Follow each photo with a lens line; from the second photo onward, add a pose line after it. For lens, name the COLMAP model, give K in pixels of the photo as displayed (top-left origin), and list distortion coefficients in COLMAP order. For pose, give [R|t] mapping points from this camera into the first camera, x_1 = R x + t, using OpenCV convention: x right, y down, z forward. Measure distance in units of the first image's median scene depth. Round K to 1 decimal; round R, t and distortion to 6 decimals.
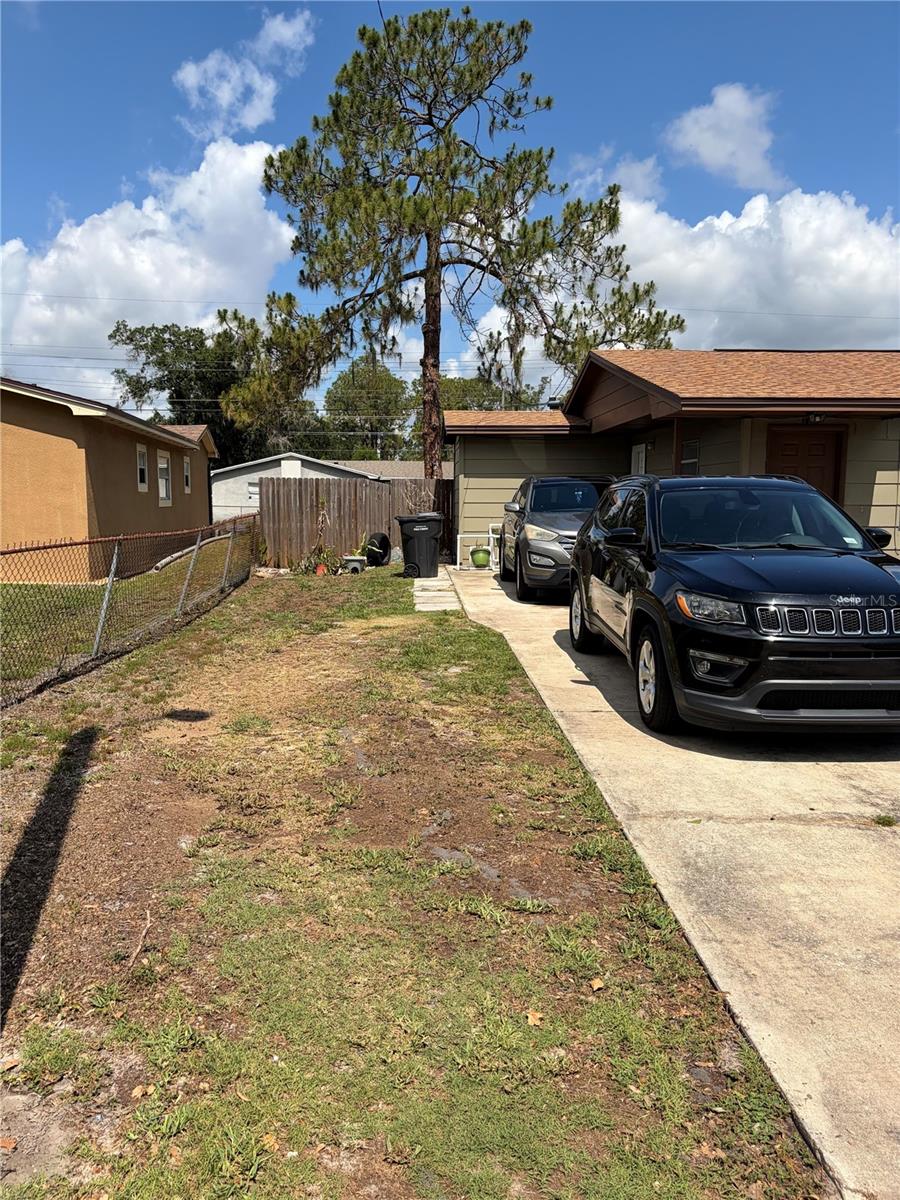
lens RADIAL K [[969.8, 0, 450.0], [0, 969.8, 600.0], [0, 0, 1]] dist [0.040384, 0.002199]
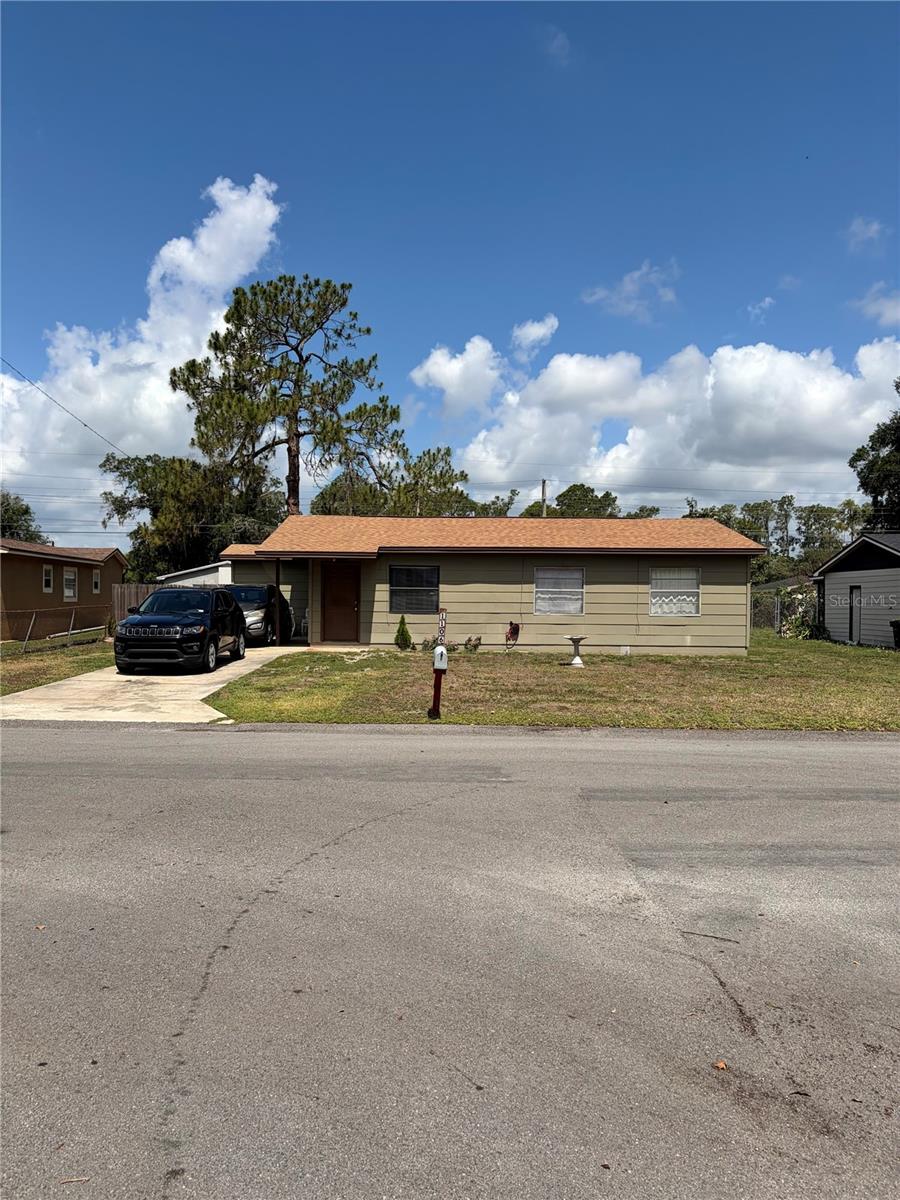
lens RADIAL K [[969.8, 0, 450.0], [0, 969.8, 600.0], [0, 0, 1]] dist [0.040384, 0.002199]
pose [[0.999729, 0.004499, -0.022823, 0.250409], [-0.006828, 0.994658, -0.102995, 0.043174], [0.022238, 0.103123, 0.994420, -0.396524]]
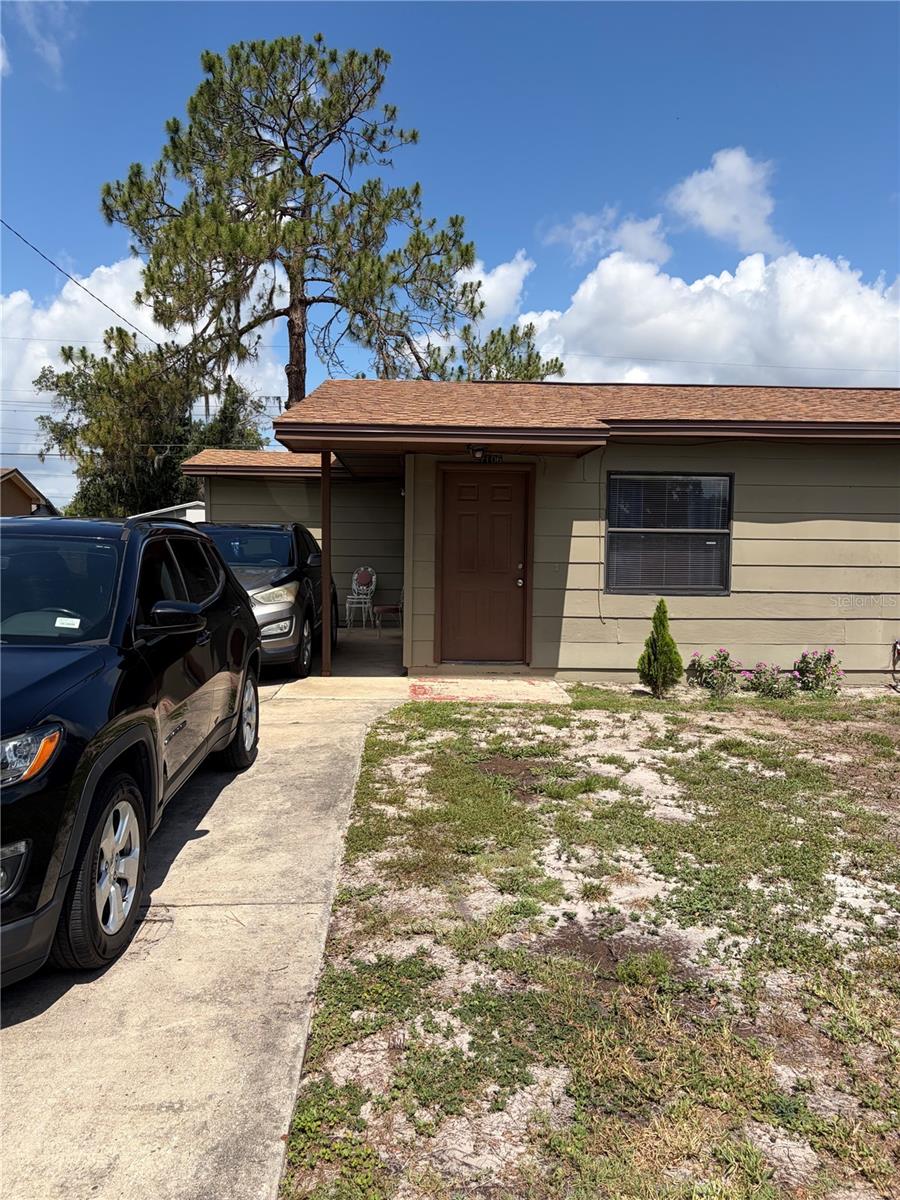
lens RADIAL K [[978.3, 0, 450.0], [0, 978.3, 600.0], [0, 0, 1]] dist [0.036011, 0.008410]
pose [[0.999955, 0.008650, 0.003832, 0.131463], [-0.008424, 0.998425, -0.055459, -0.006640], [-0.004305, 0.055424, 0.998454, 0.069815]]
